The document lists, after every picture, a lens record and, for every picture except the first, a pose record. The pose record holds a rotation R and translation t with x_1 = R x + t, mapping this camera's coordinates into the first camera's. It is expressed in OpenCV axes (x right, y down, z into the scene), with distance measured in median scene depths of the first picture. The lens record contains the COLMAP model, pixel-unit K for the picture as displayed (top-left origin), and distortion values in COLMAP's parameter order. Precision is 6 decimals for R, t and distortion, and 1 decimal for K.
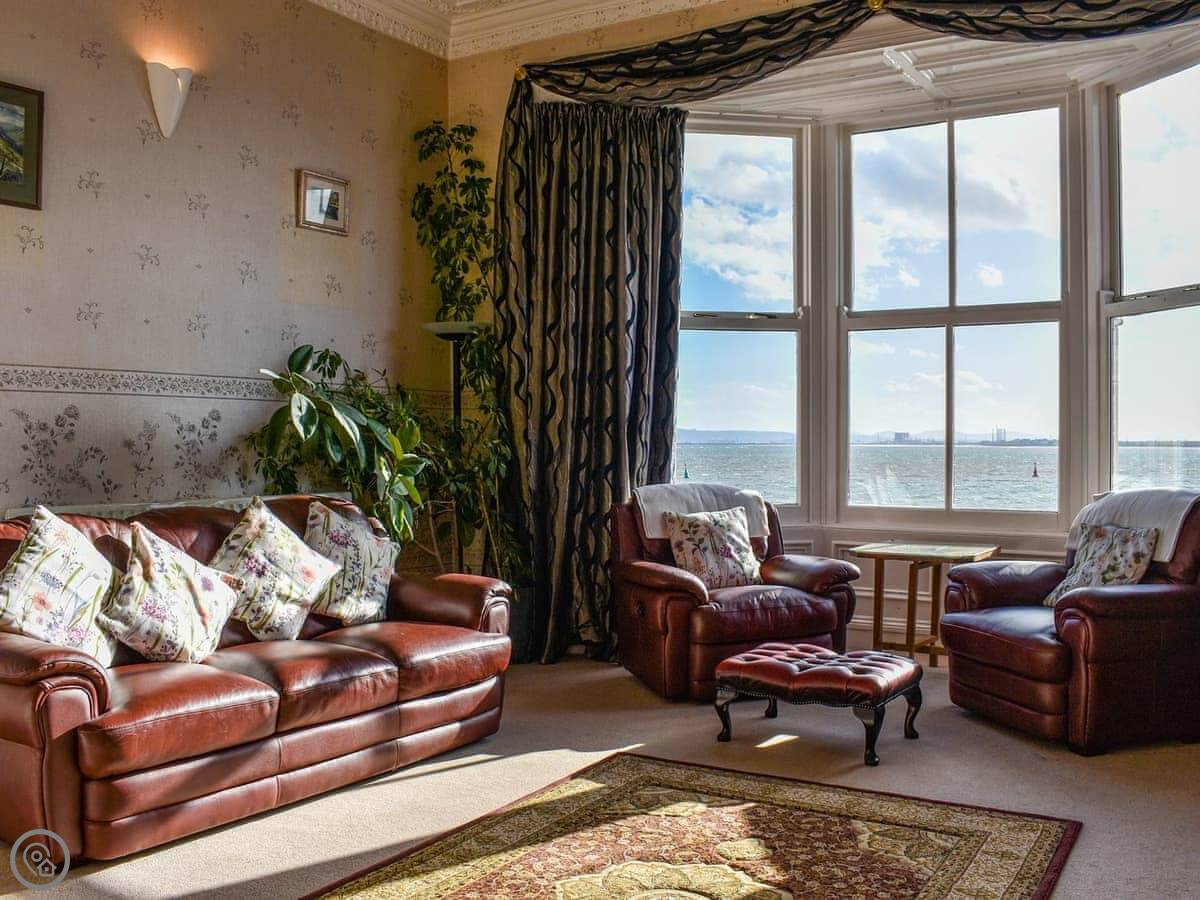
lens RADIAL K [[1132.7, 0, 628.4], [0, 1132.7, 445.3], [0, 0, 1]] dist [-0.080052, 0.003917]
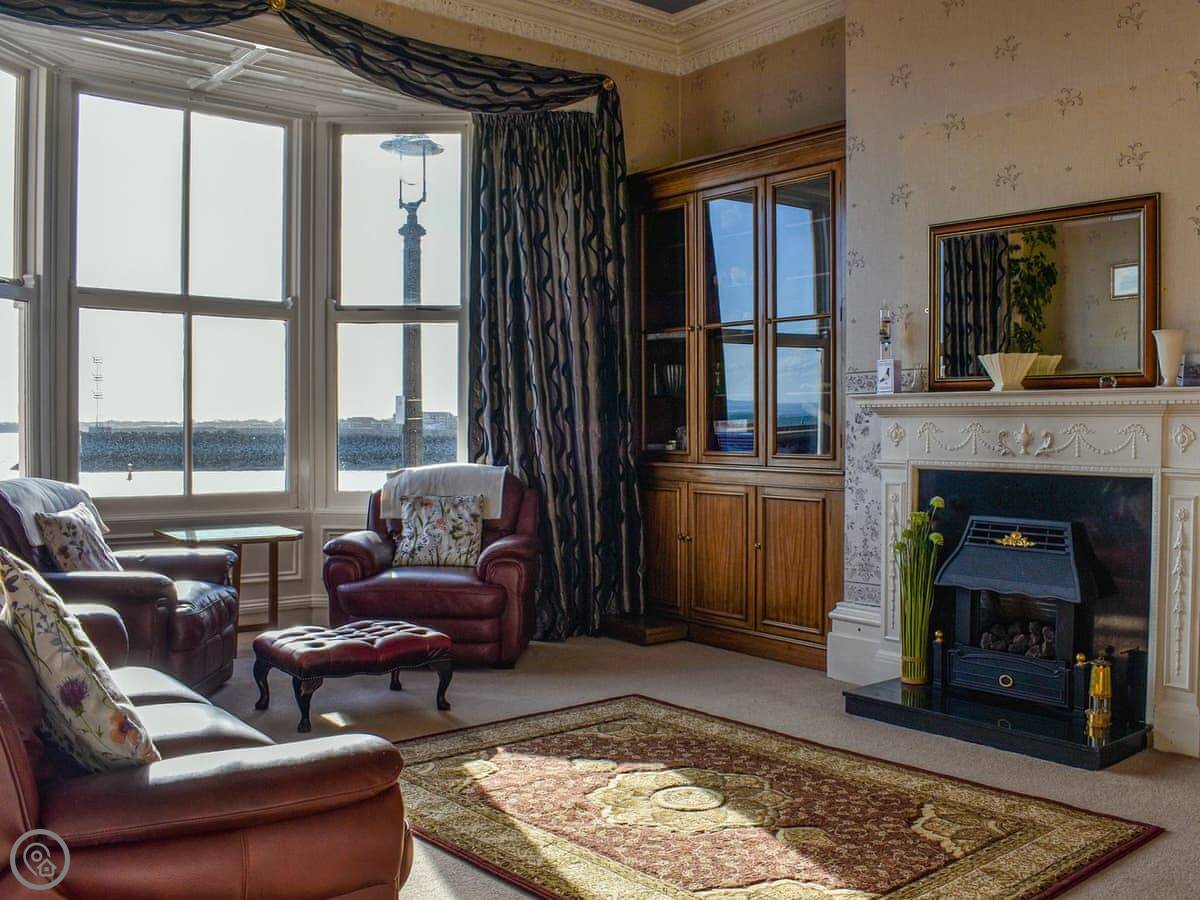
lens RADIAL K [[1132.7, 0, 628.4], [0, 1132.7, 445.3], [0, 0, 1]] dist [-0.080052, 0.003917]
pose [[0.313191, -0.014757, 0.949576, -0.660992], [-0.001122, 0.999873, 0.015909, -0.004862], [-0.949690, -0.006048, 0.313134, 0.368543]]
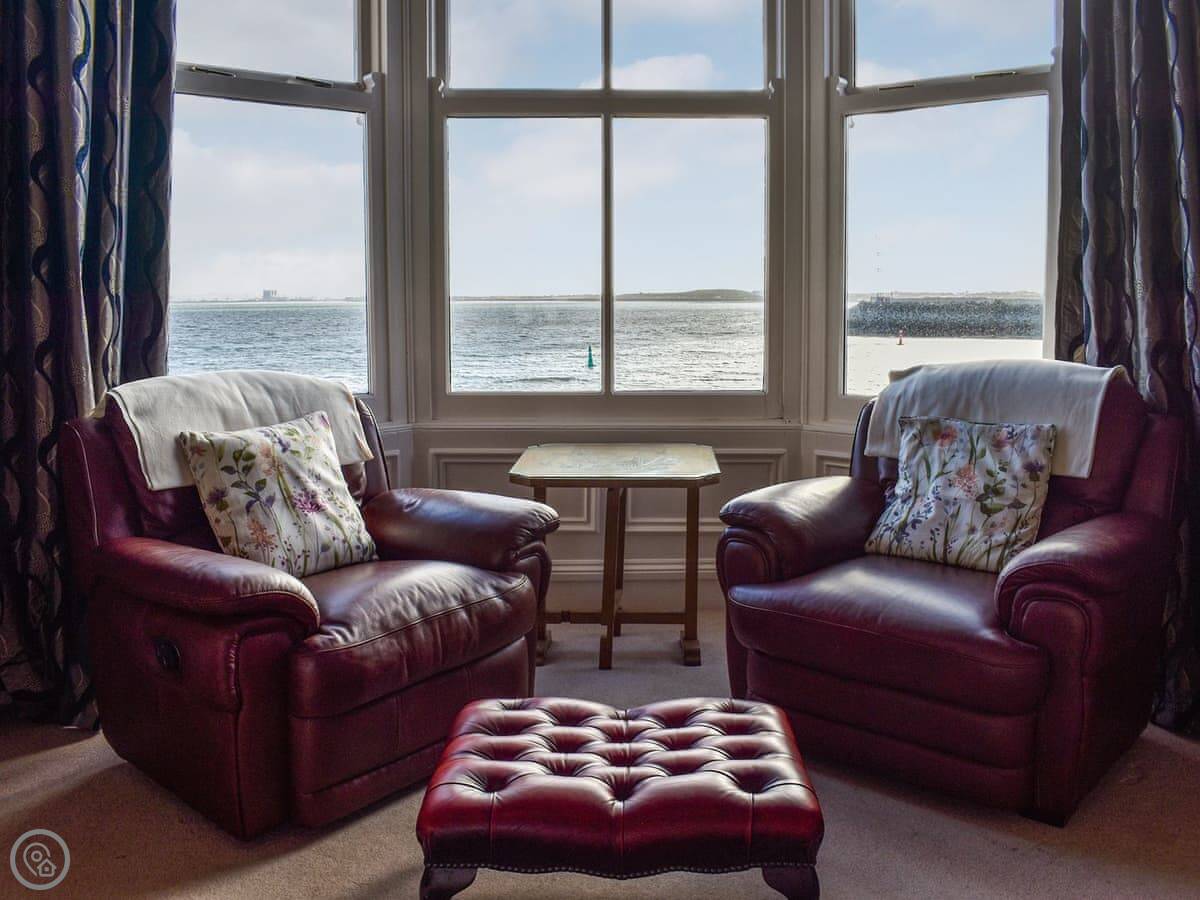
lens RADIAL K [[1062.7, 0, 642.6], [0, 1062.7, 370.3], [0, 0, 1]] dist [-0.075929, -0.002906]
pose [[0.838522, -0.041697, 0.543269, -0.052487], [0.004154, 0.997528, 0.070150, -0.001026], [-0.544851, -0.056565, 0.836623, 0.549773]]
